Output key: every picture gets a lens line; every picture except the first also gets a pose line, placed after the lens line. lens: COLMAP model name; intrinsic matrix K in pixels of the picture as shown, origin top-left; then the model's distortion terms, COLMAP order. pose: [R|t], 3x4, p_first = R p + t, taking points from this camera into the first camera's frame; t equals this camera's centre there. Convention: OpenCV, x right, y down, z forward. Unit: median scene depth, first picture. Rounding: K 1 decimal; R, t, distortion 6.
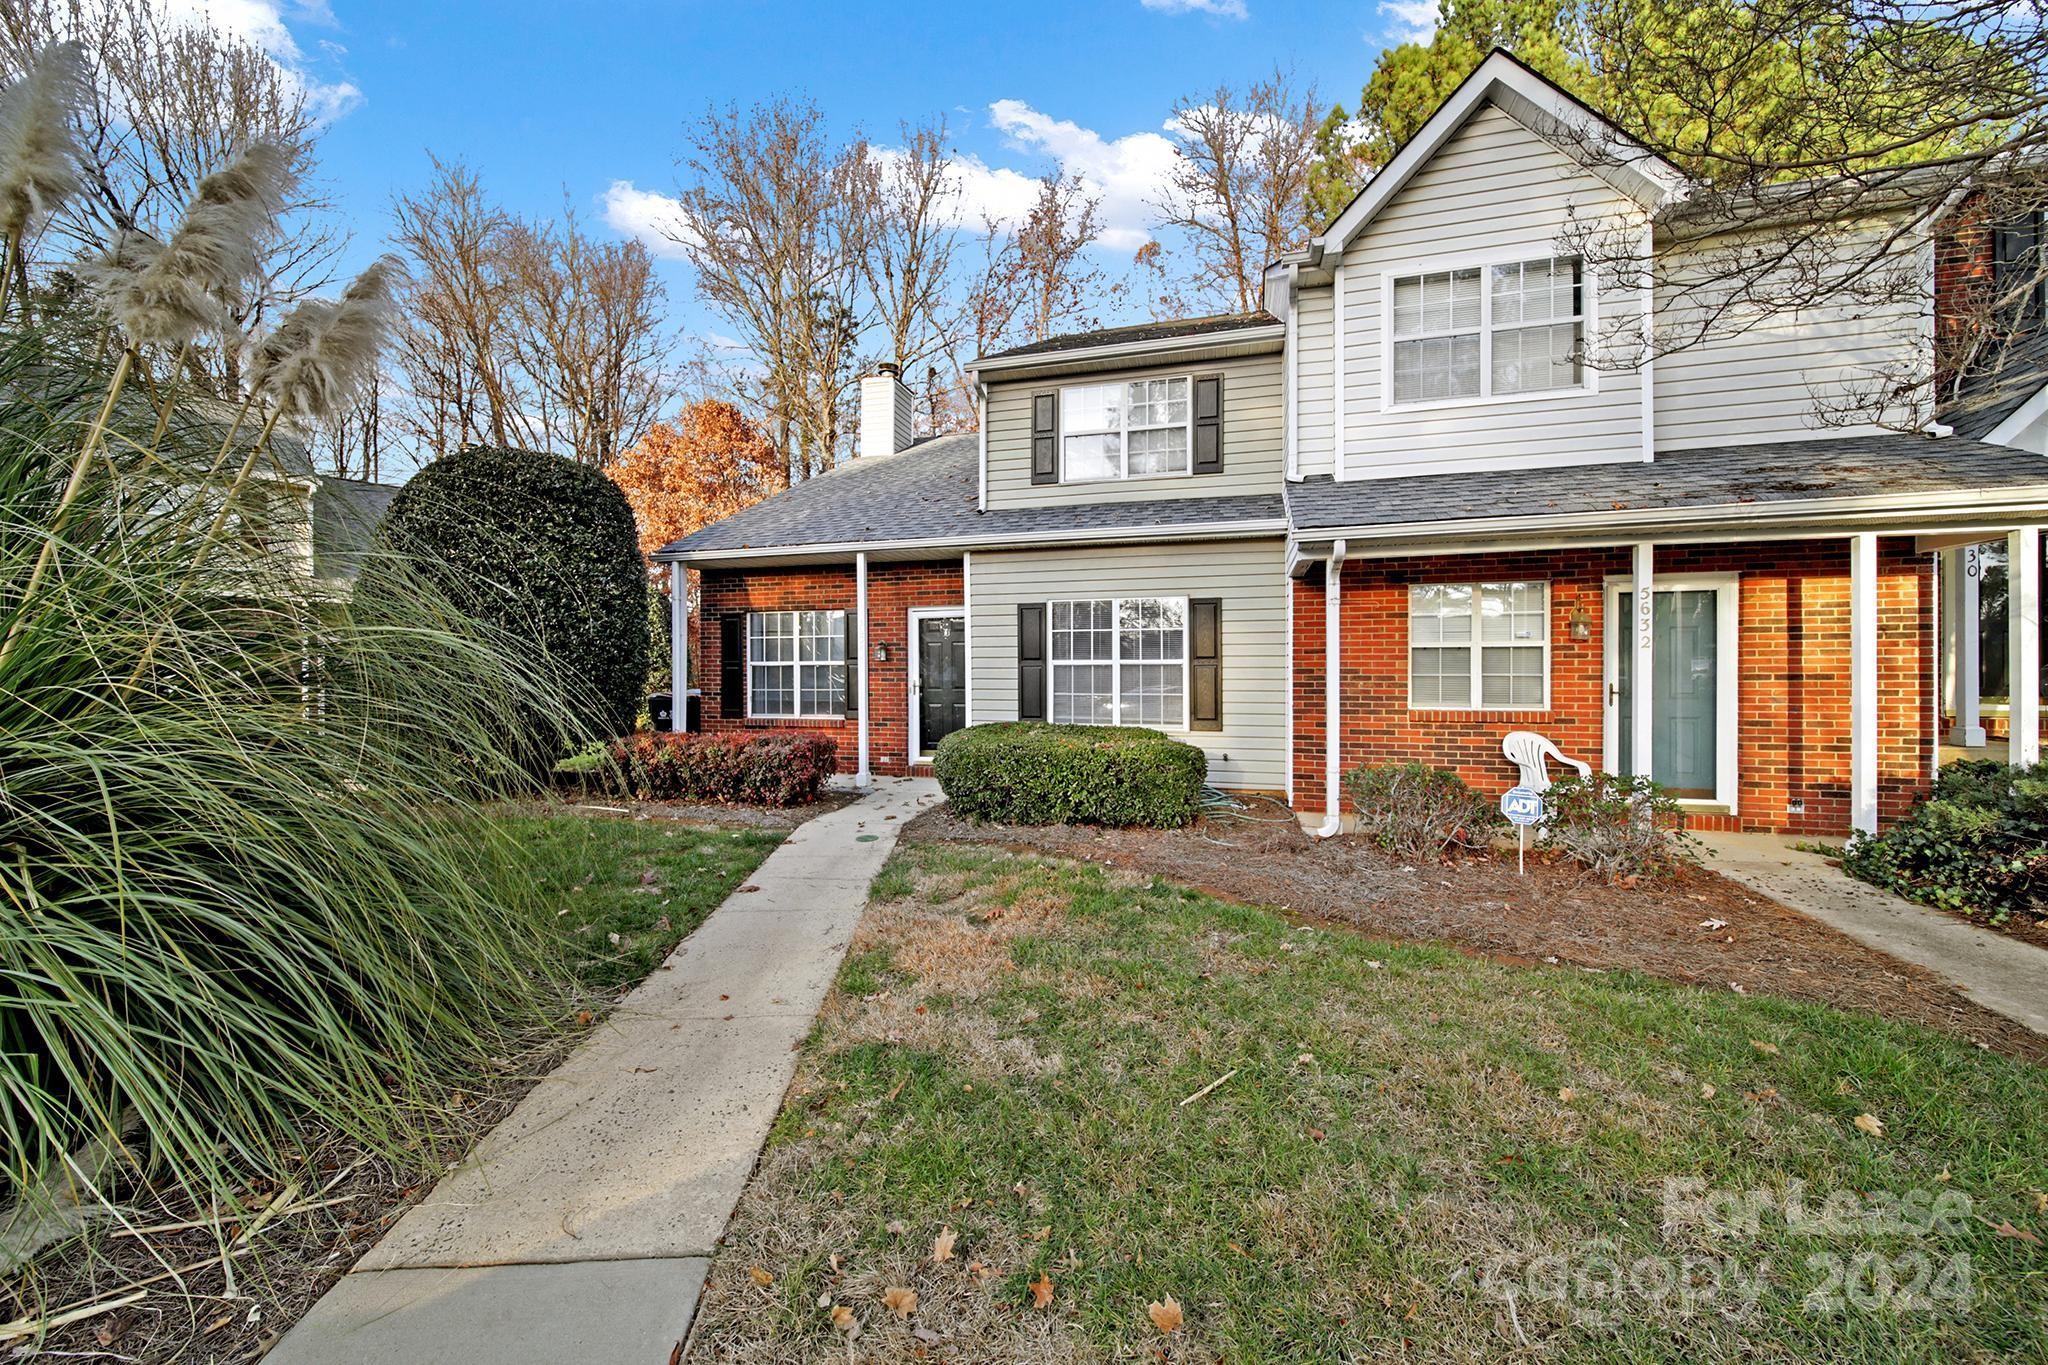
lens RADIAL K [[754.7, 0, 1026.8], [0, 754.7, 675.4], [0, 0, 1]] dist [-0.000804, -0.000201]
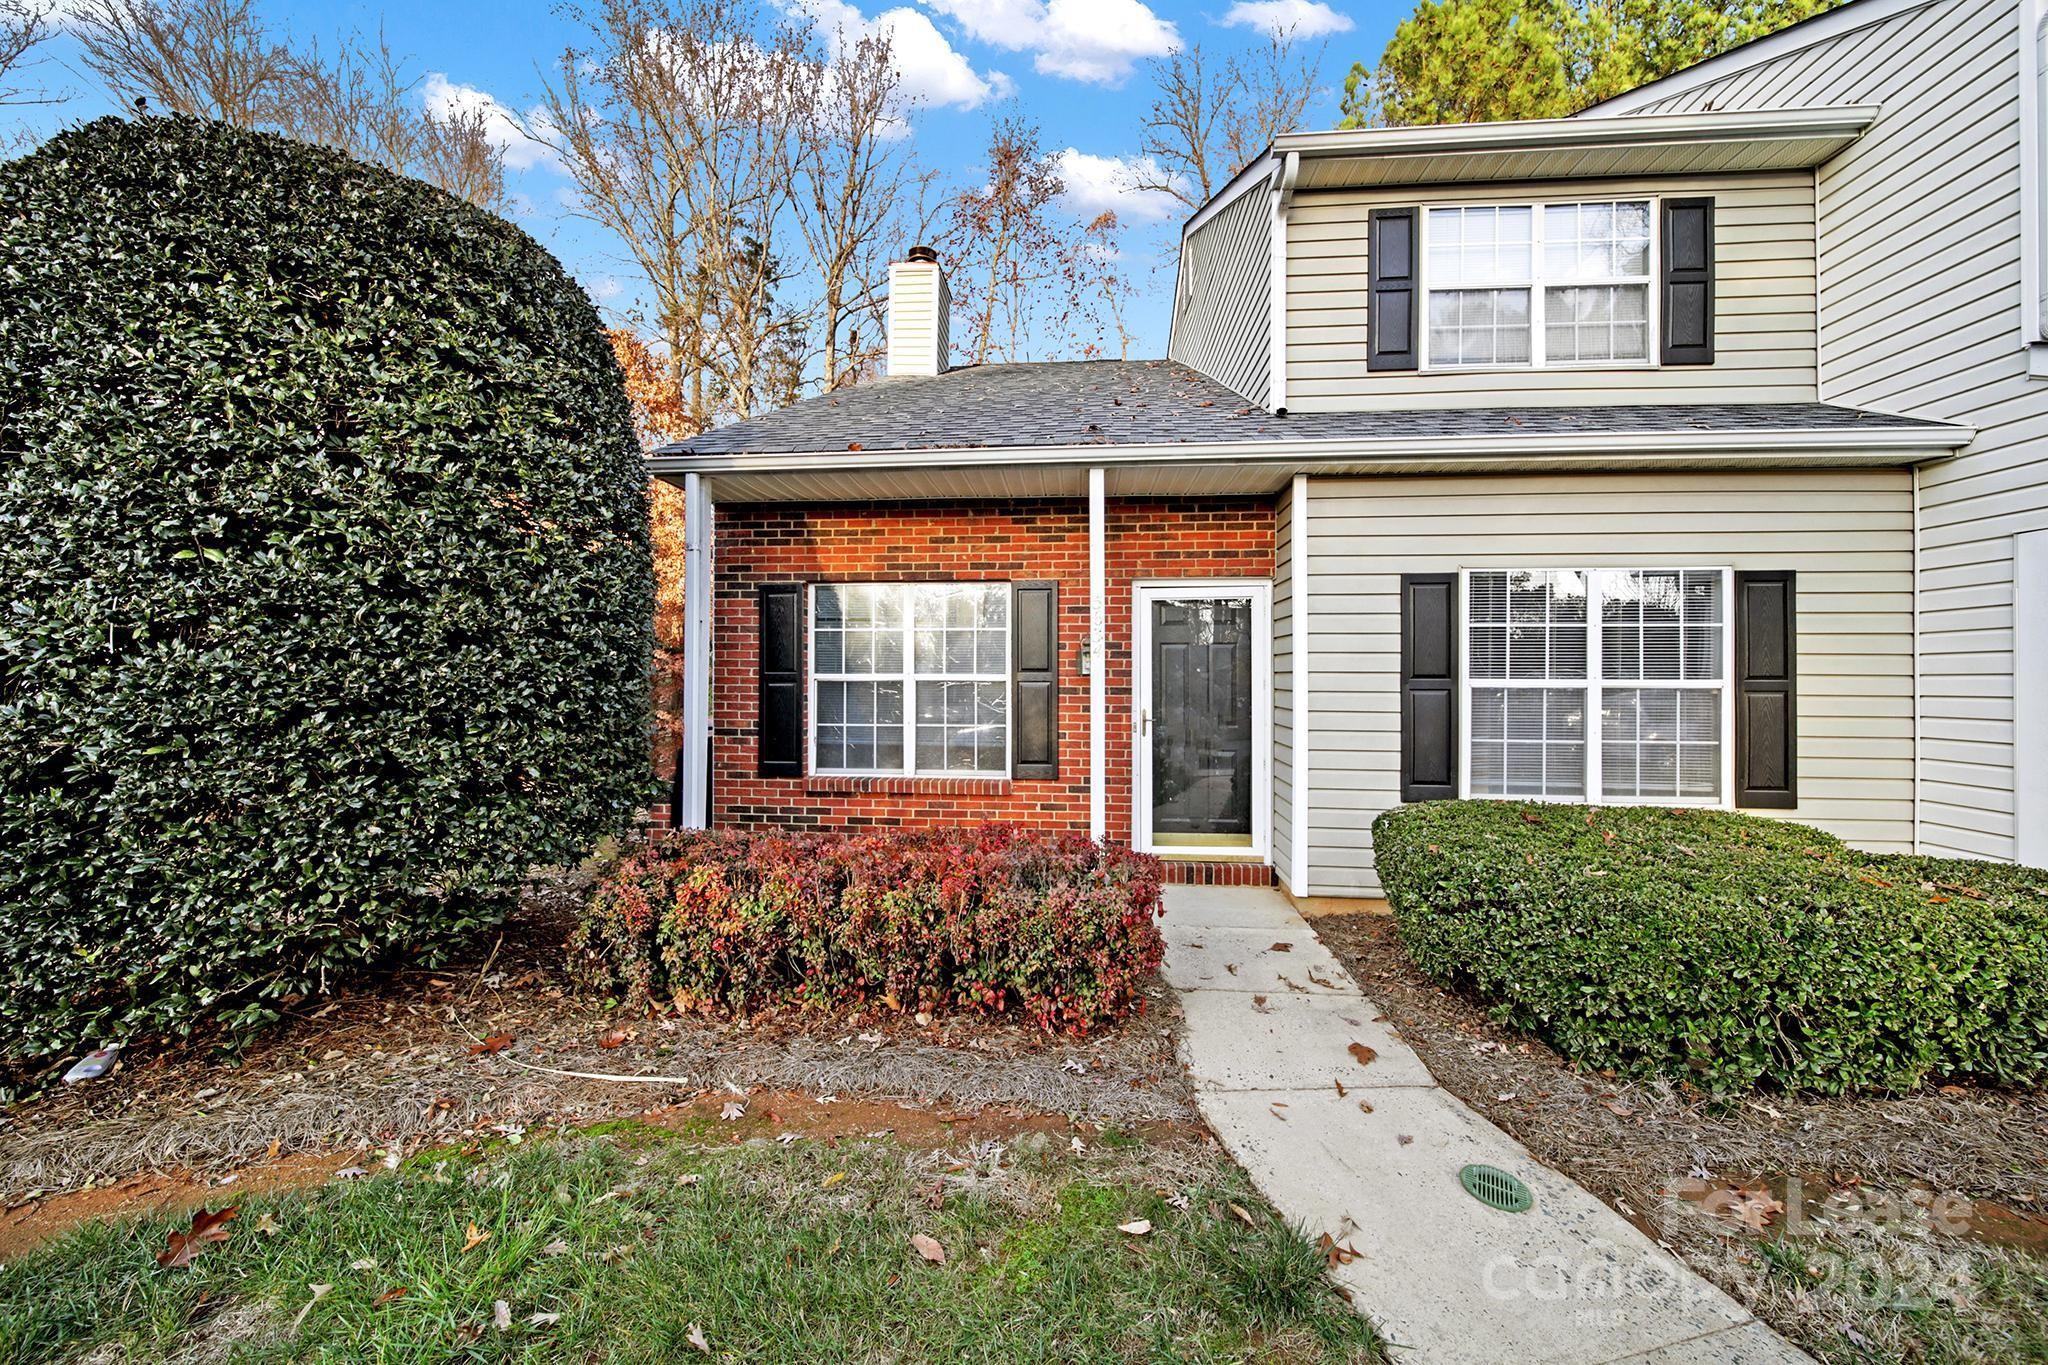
lens RADIAL K [[740.8, 0, 1026.1], [0, 740.8, 679.5], [0, 0, 1]] dist [-0.004767, -0.000398]
pose [[0.982806, 0.006190, 0.184540, -0.357928], [-0.006040, 0.999981, -0.001375, -0.015838], [-0.184545, 0.000237, 0.982824, 0.504658]]
